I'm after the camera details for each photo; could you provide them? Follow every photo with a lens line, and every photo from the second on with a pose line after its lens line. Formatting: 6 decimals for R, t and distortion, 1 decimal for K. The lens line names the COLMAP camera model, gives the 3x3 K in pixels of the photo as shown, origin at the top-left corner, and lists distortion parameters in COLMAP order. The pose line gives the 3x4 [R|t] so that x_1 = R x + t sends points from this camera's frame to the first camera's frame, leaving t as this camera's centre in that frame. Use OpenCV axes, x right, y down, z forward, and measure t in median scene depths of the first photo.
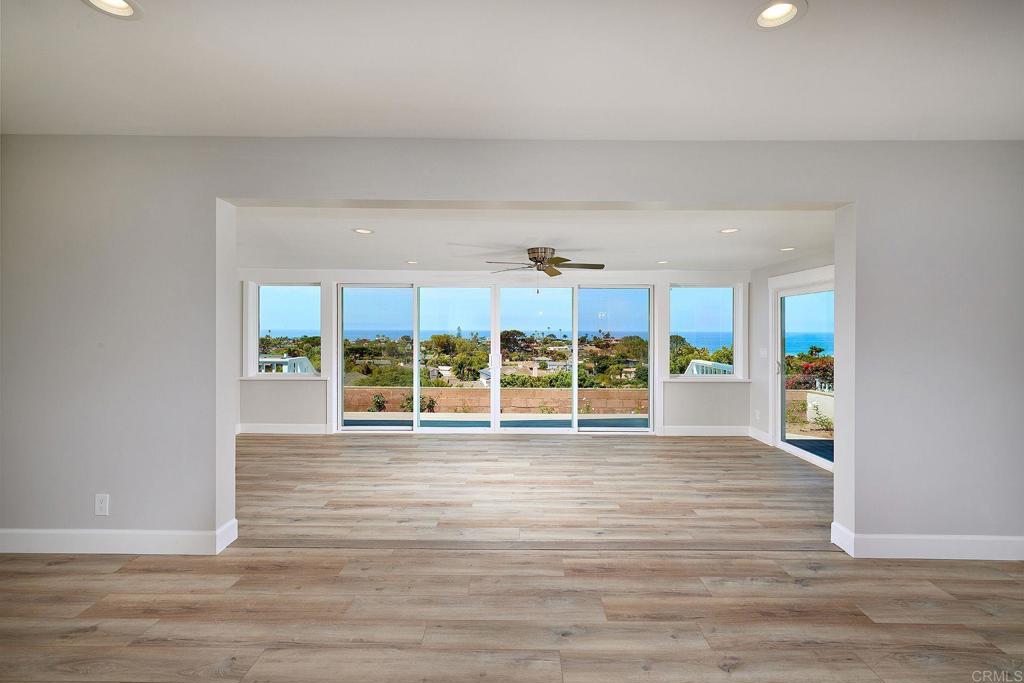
lens RADIAL K [[466.5, 0, 518.5], [0, 466.5, 334.8], [0, 0, 1]] dist [0.000279, 0.000253]
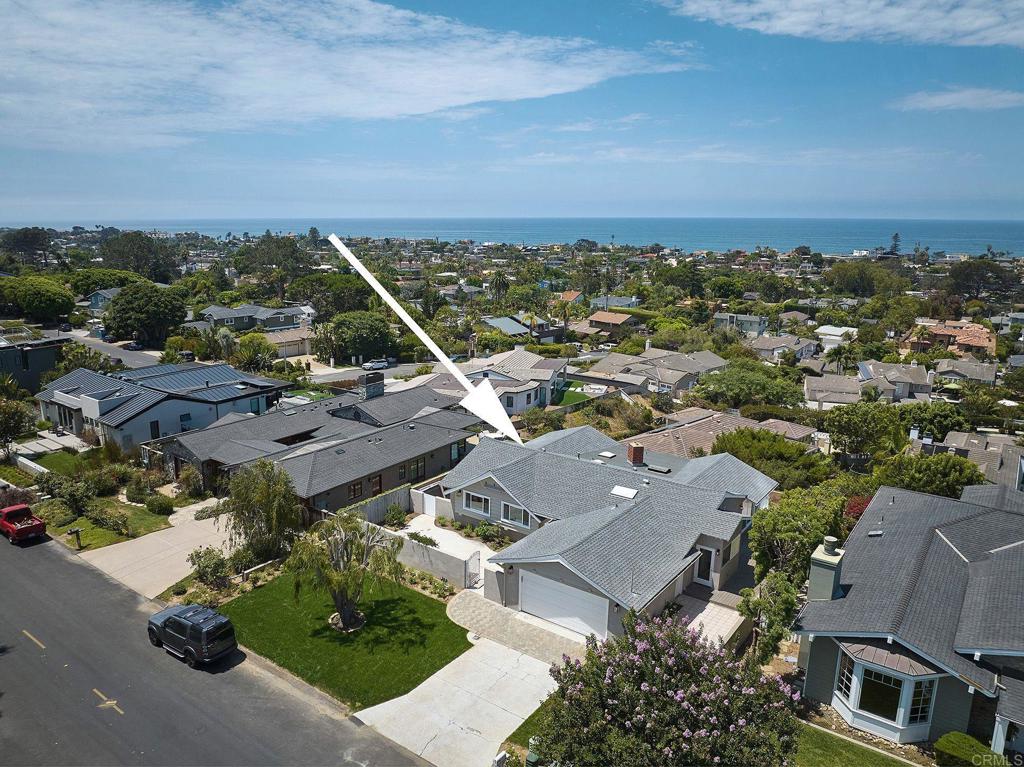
lens RADIAL K [[766.8, 0, 512.0], [0, 766.8, 383.5], [0, 0, 1]] dist [-0.046567, 0.003344]
pose [[0.820253, 0.136492, -0.555477, 2.618936], [-0.015867, 0.976168, 0.216434, -2.707650], [0.571780, -0.168717, 0.802871, -6.290737]]
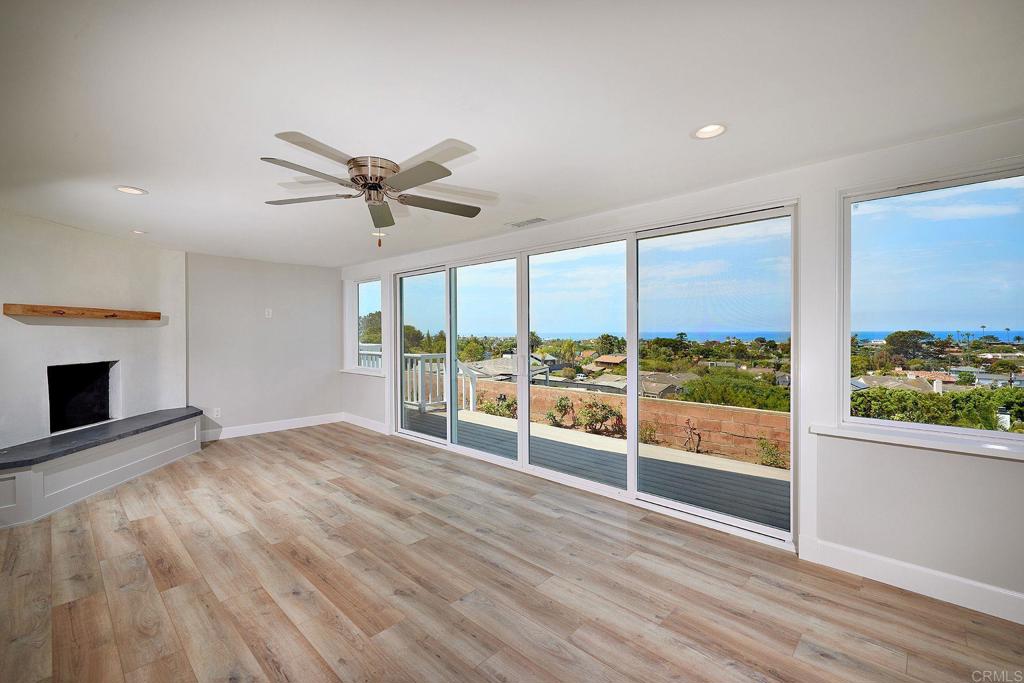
lens RADIAL K [[438.8, 0, 508.1], [0, 438.8, 336.7], [0, 0, 1]] dist [0.001509, -0.000120]
pose [[0.722083, -0.001463, -0.691805, 0.411862], [0.001267, 0.999999, -0.000792, 0.017883], [0.691805, -0.000305, 0.722084, 0.571950]]
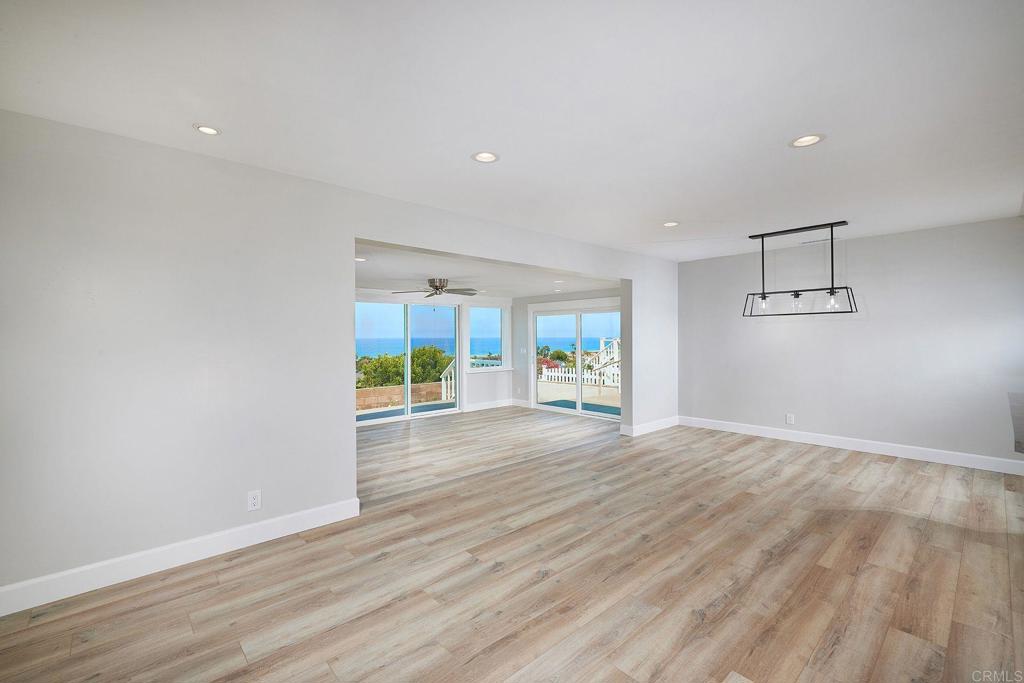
lens RADIAL K [[435.4, 0, 512.0], [0, 435.4, 341.5], [0, 0, 1]] dist [-0.000422, -0.000283]
pose [[0.741709, -0.016626, 0.670516, -0.511313], [0.016011, 0.999847, 0.007082, -0.004435], [-0.670531, 0.005482, 0.741861, -0.080362]]
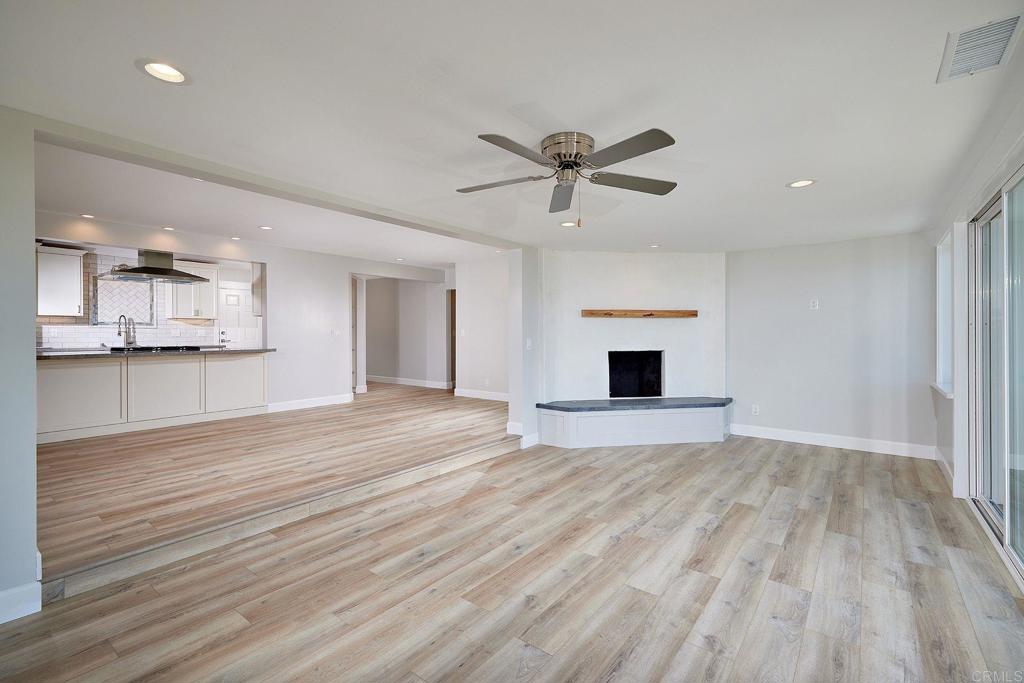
lens RADIAL K [[454.9, 0, 513.5], [0, 454.9, 334.7], [0, 0, 1]] dist [0.001054, -0.000052]
pose [[-0.612383, -0.003864, -0.790552, 0.382275], [-0.008356, 0.999964, 0.001585, 0.024191], [0.790517, 0.007576, -0.612393, 0.987880]]
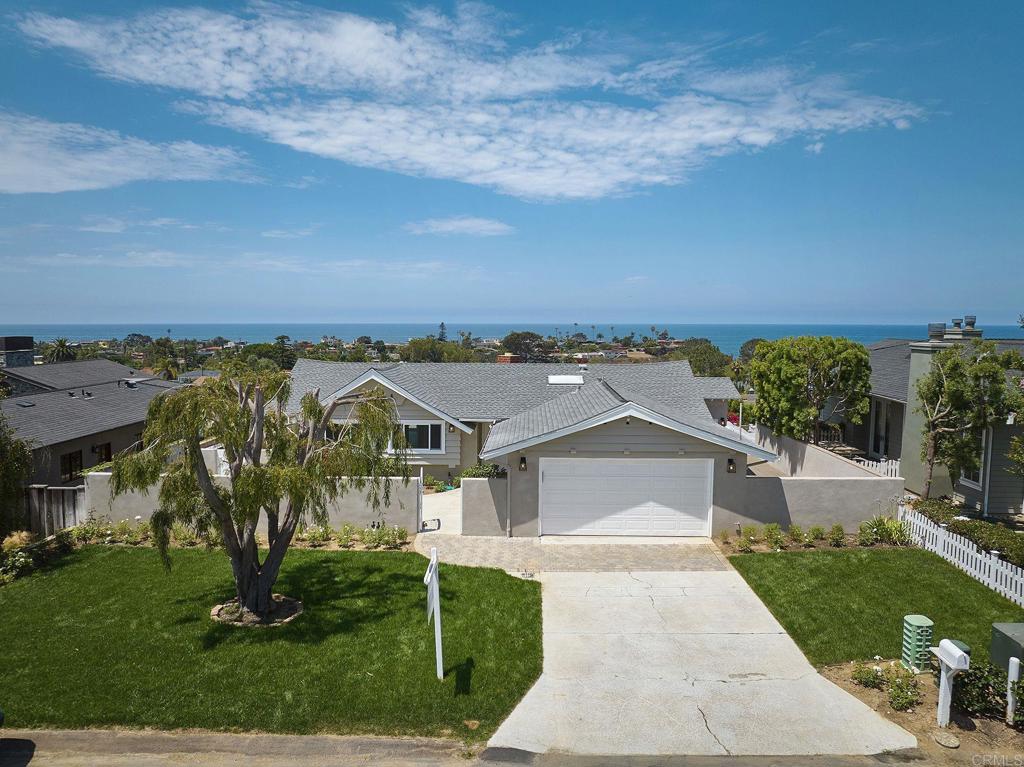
lens RADIAL K [[735.4, 0, 538.3], [0, 735.4, 384.3], [0, 0, 1]] dist [-0.044167, 0.020350]
pose [[0.999890, 0.001280, 0.014758, -0.403548], [-0.002375, 0.997225, 0.074413, -0.658663], [-0.014622, -0.074440, 0.997118, -5.071706]]
